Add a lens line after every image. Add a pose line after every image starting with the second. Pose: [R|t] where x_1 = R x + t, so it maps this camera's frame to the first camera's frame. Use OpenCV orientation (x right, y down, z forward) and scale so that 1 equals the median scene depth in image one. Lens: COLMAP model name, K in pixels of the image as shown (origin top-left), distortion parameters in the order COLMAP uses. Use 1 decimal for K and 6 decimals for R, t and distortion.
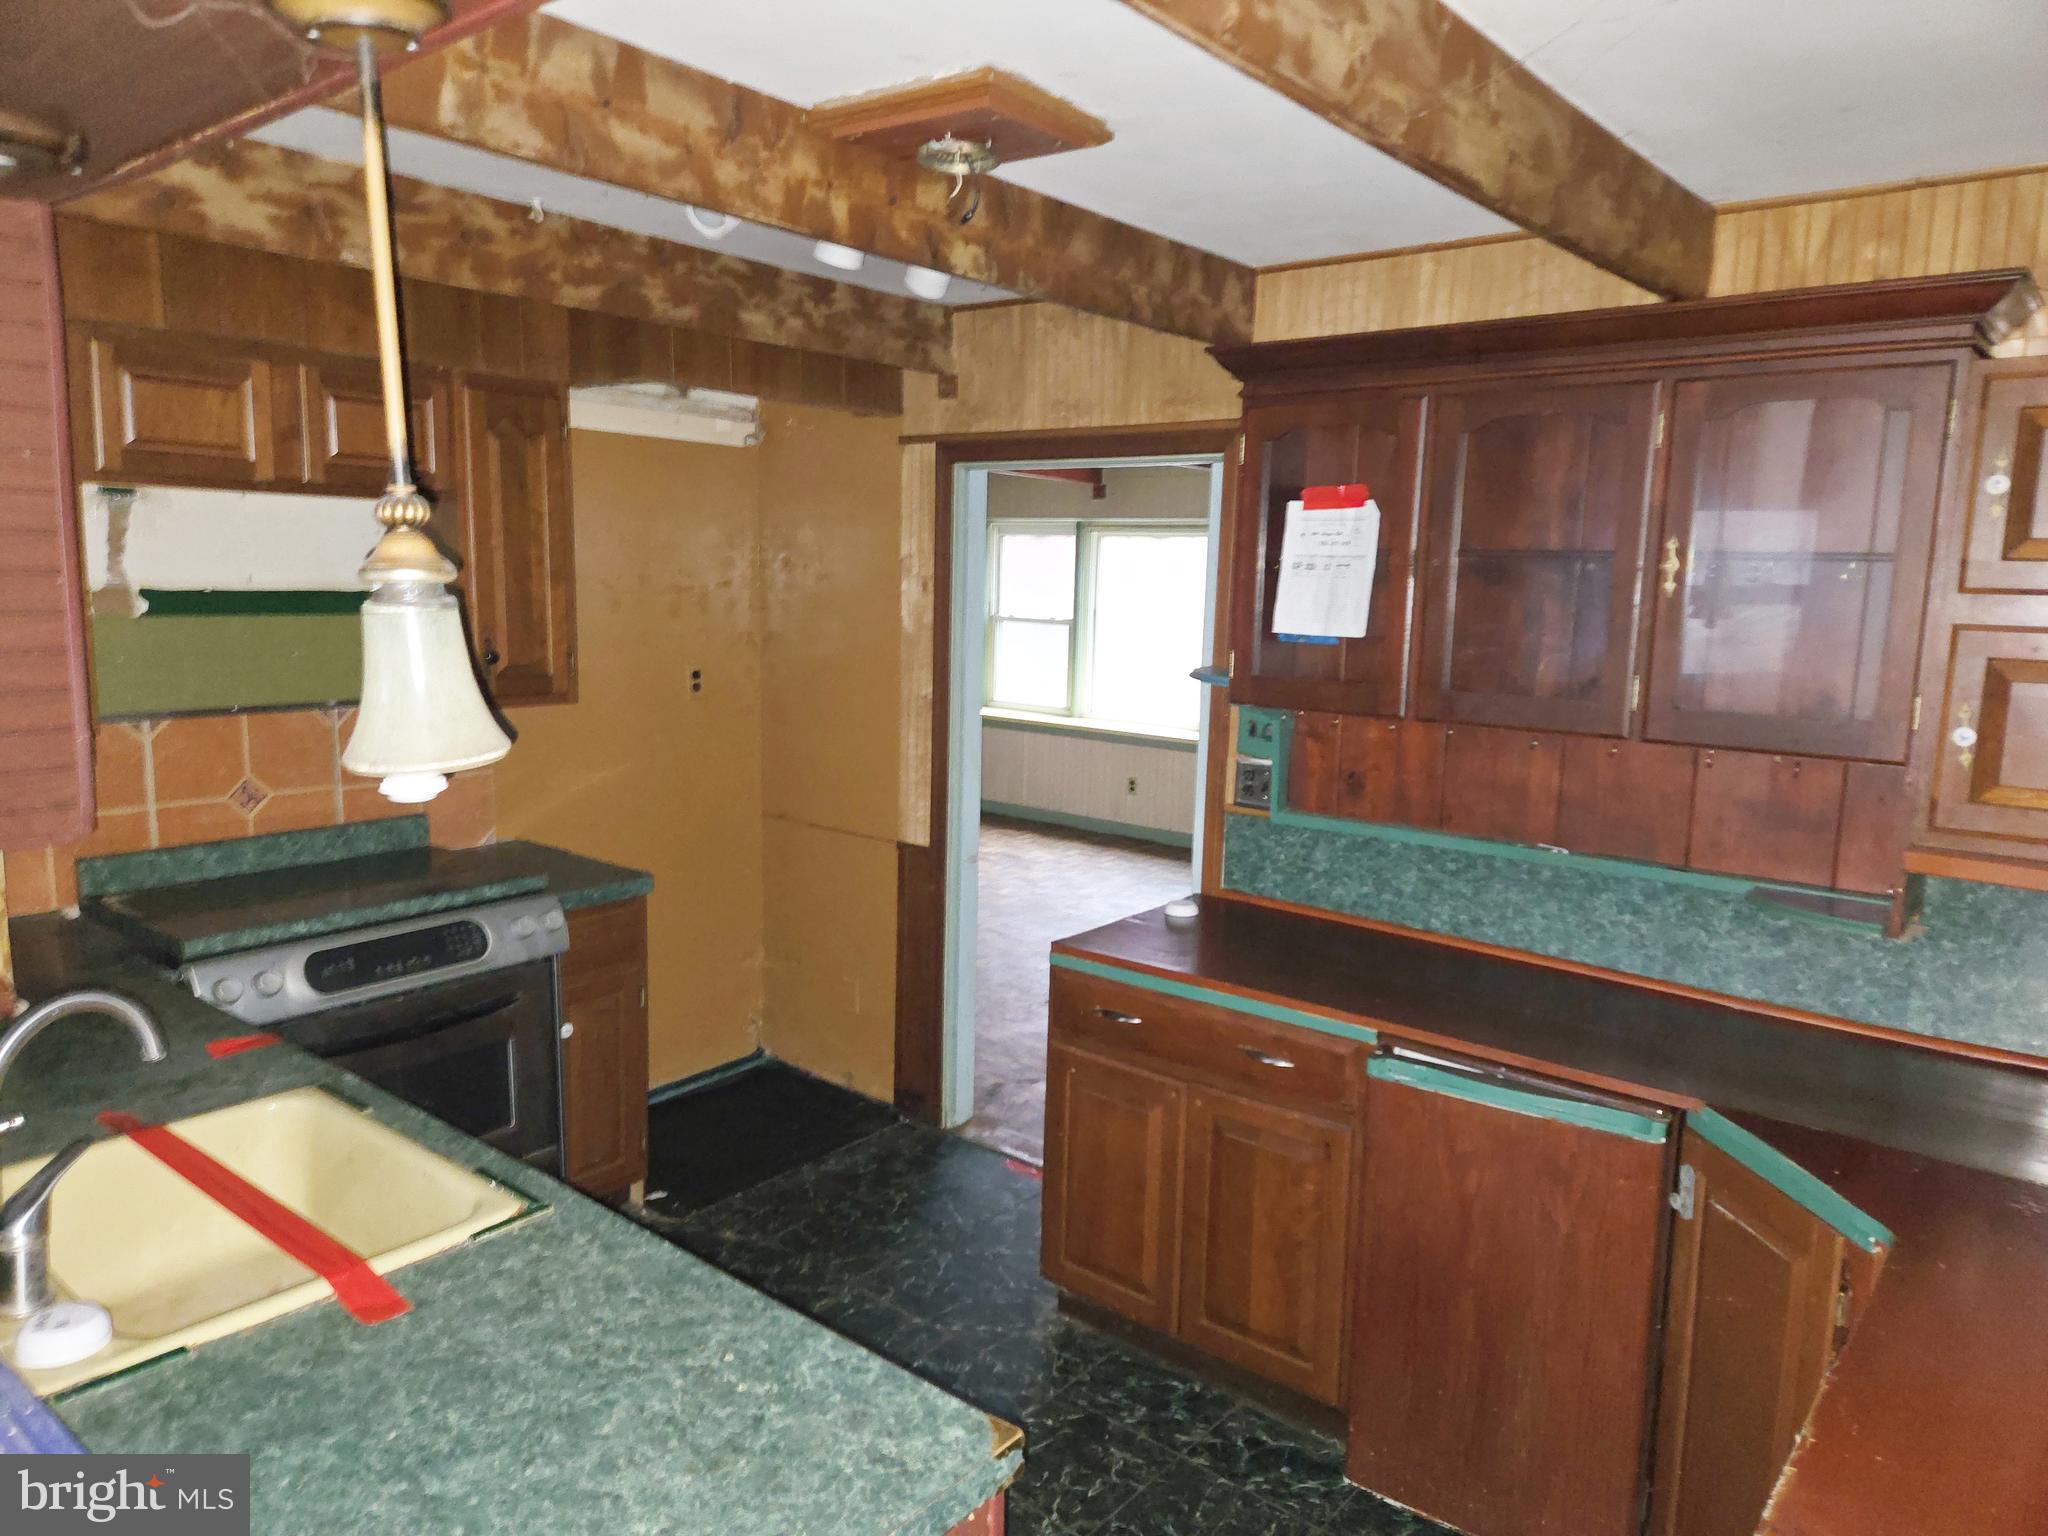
lens RADIAL K [[1361.9, 0, 1034.4], [0, 1361.9, 760.3], [0, 0, 1]] dist [0.098571, -0.085909]
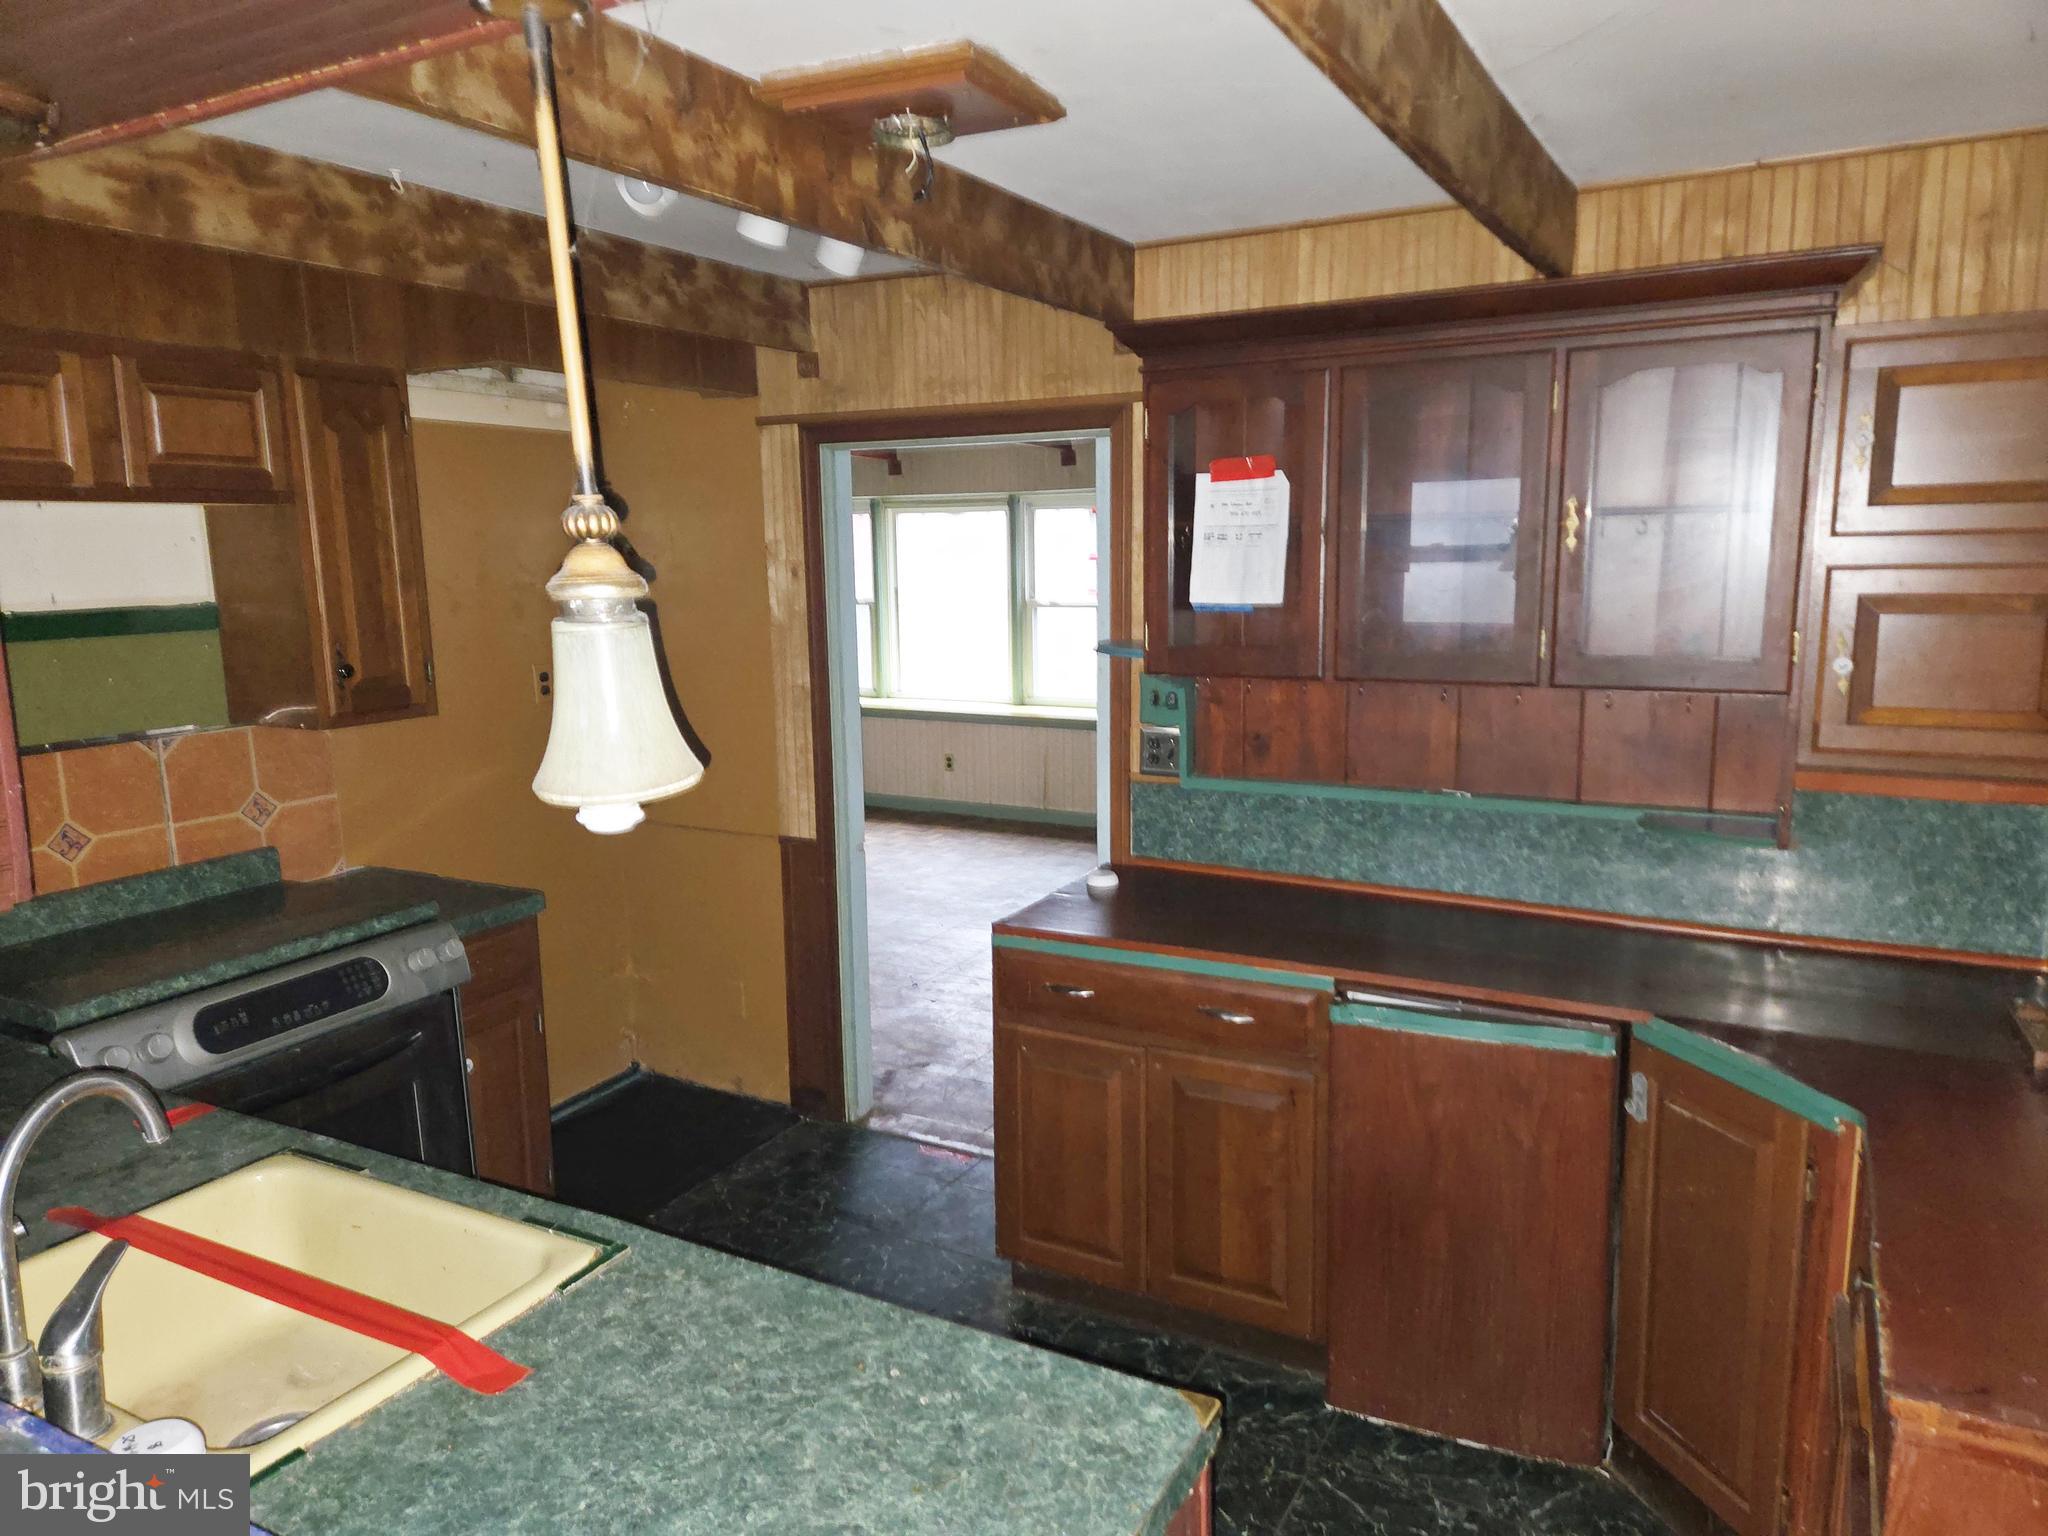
lens RADIAL K [[1361.9, 0, 1034.4], [0, 1361.9, 760.3], [0, 0, 1]] dist [0.098571, -0.085909]
pose [[0.981744, -0.069952, 0.176875, -0.129825], [0.066708, 0.997478, 0.024230, -0.008732], [-0.178124, -0.011988, 0.983935, 0.012295]]
